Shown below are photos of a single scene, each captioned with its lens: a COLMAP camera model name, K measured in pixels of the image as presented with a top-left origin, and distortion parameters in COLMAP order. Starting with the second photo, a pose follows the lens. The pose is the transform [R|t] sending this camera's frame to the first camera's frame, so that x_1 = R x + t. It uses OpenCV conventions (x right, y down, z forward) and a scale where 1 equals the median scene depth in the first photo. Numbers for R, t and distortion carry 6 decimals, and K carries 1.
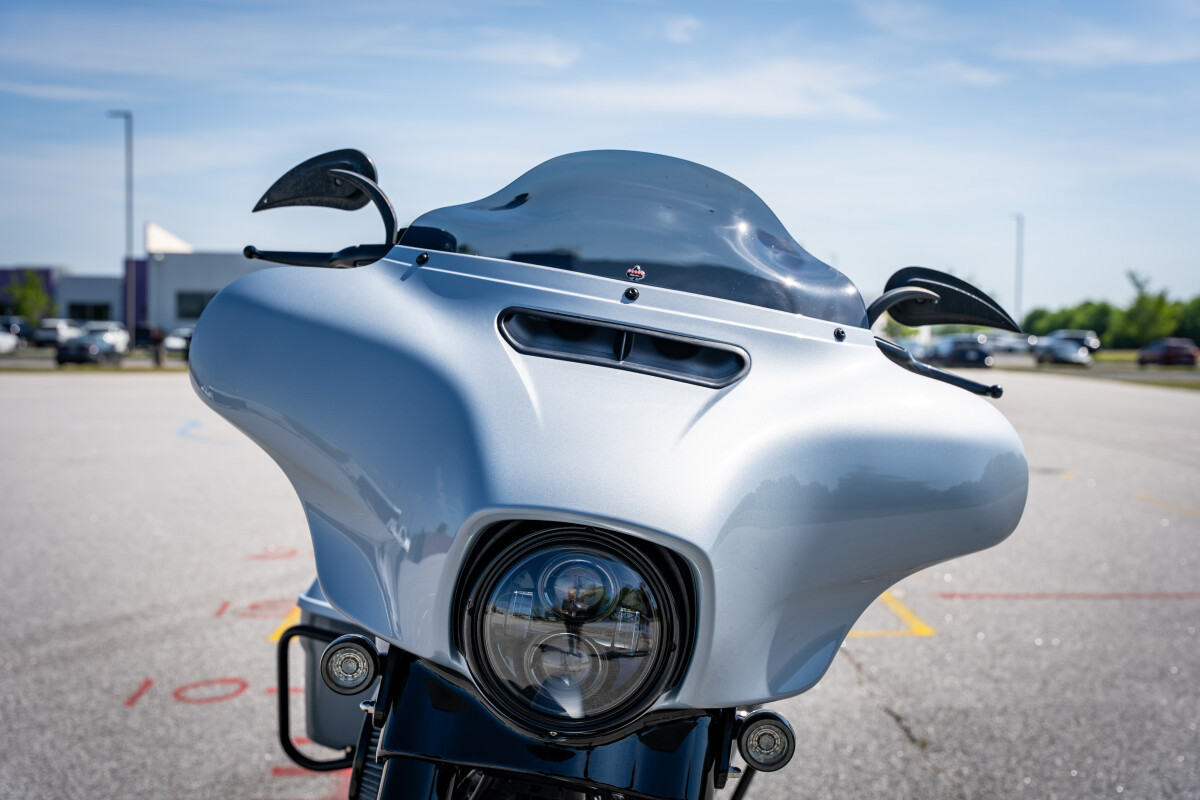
lens RADIAL K [[1624.8, 0, 598.7], [0, 1624.8, 397.0], [0, 0, 1]] dist [0.050320, 0.000000]
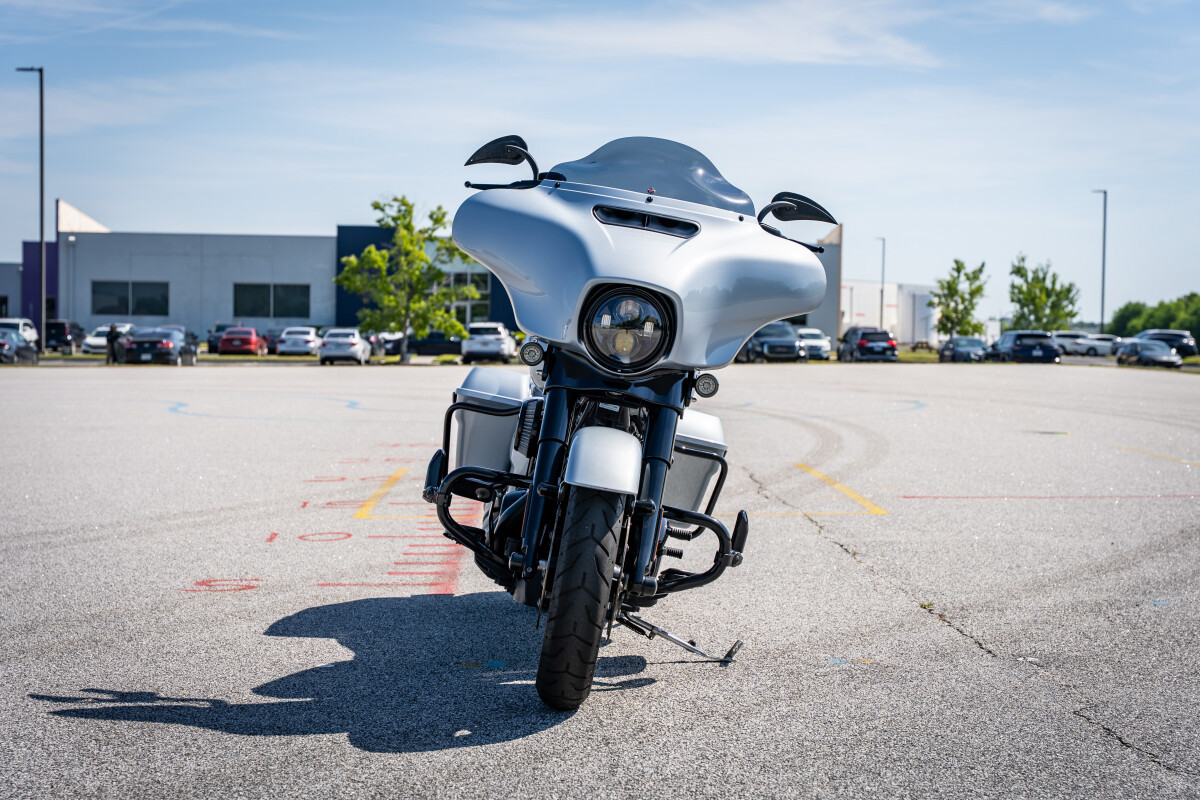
lens RADIAL K [[1948.9, 0, 602.2], [0, 1948.9, 400.2], [0, 0, 1]] dist [0.022314, 0.000000]
pose [[0.999993, -0.001330, 0.003570, -0.056069], [0.001340, 0.999995, -0.003024, 0.224032], [-0.003566, 0.003029, 0.999989, -1.720555]]
